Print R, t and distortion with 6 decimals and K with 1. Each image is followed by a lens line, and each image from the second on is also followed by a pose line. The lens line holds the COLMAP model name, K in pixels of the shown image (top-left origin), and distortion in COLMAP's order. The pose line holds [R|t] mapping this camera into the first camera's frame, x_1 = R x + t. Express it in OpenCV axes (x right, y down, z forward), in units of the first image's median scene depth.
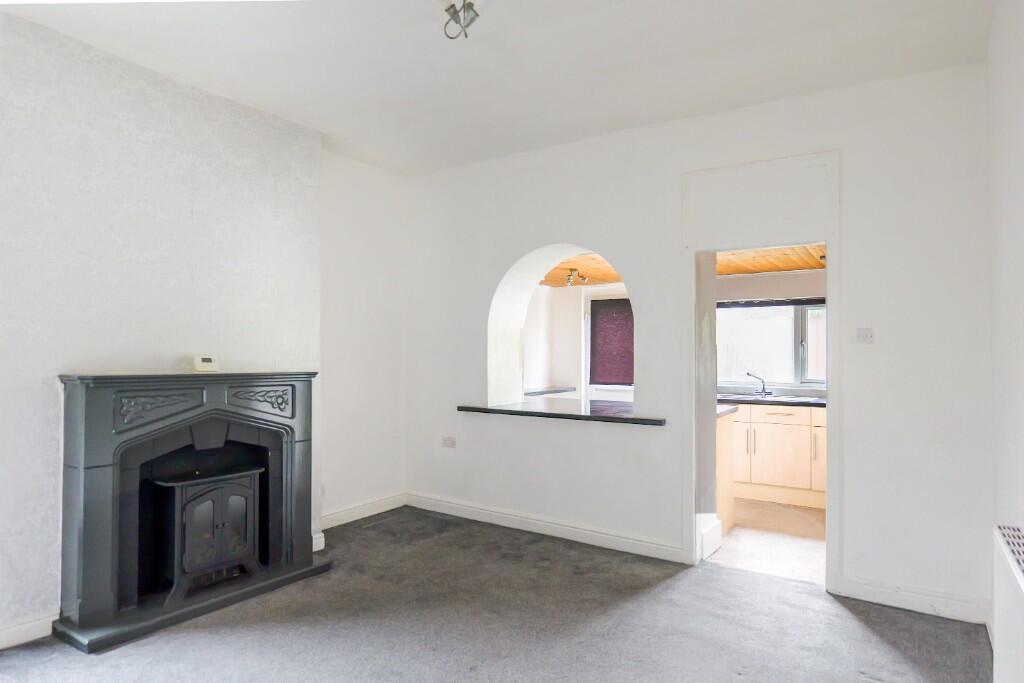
lens RADIAL K [[608.1, 0, 508.6], [0, 608.1, 341.9], [0, 0, 1]] dist [-0.032618, 0.012201]
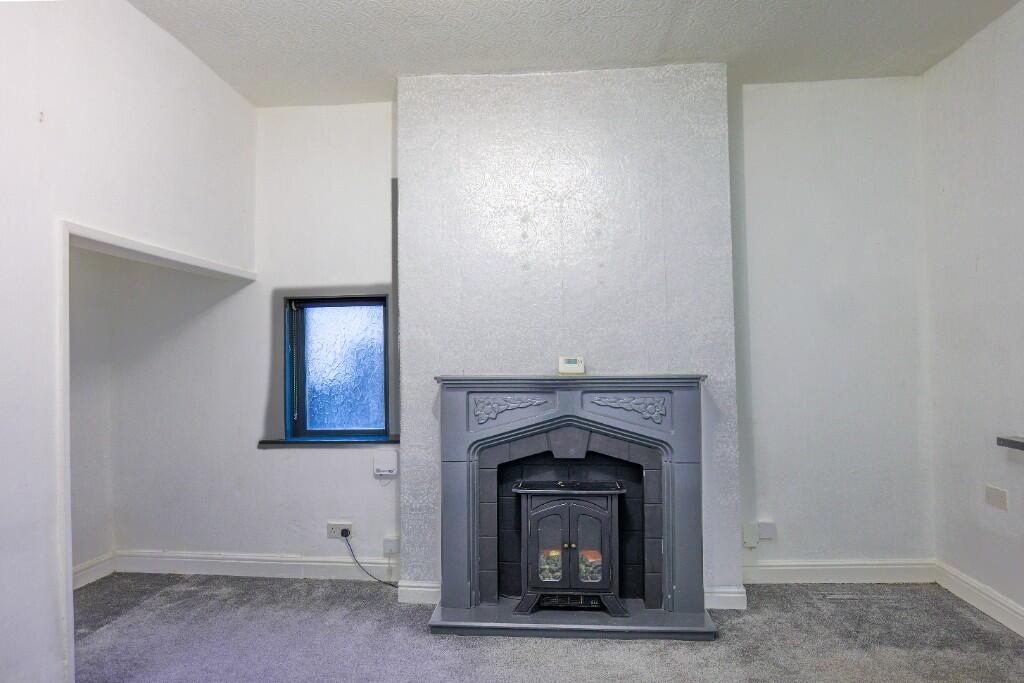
lens RADIAL K [[608.1, 0, 502.1], [0, 608.1, 344.0], [0, 0, 1]] dist [-0.032618, 0.012201]
pose [[0.482956, -0.027606, -0.875209, 0.224072], [0.035490, 0.999299, -0.011937, 0.009405], [0.874925, -0.025296, 0.483597, 0.391029]]
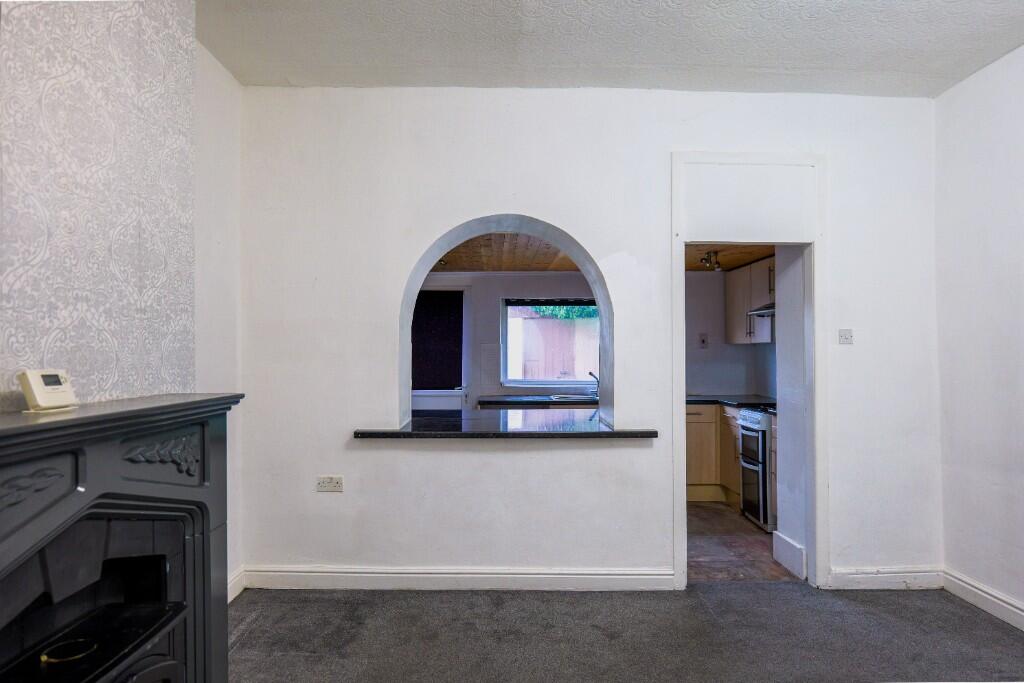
lens RADIAL K [[608.1, 0, 512.4], [0, 608.1, 344.9], [0, 0, 1]] dist [-0.032618, 0.012201]
pose [[0.813577, 0.001501, 0.581456, -0.411071], [-0.006934, 0.999951, 0.007120, 0.000737], [-0.581416, -0.009824, 0.813547, 0.406823]]
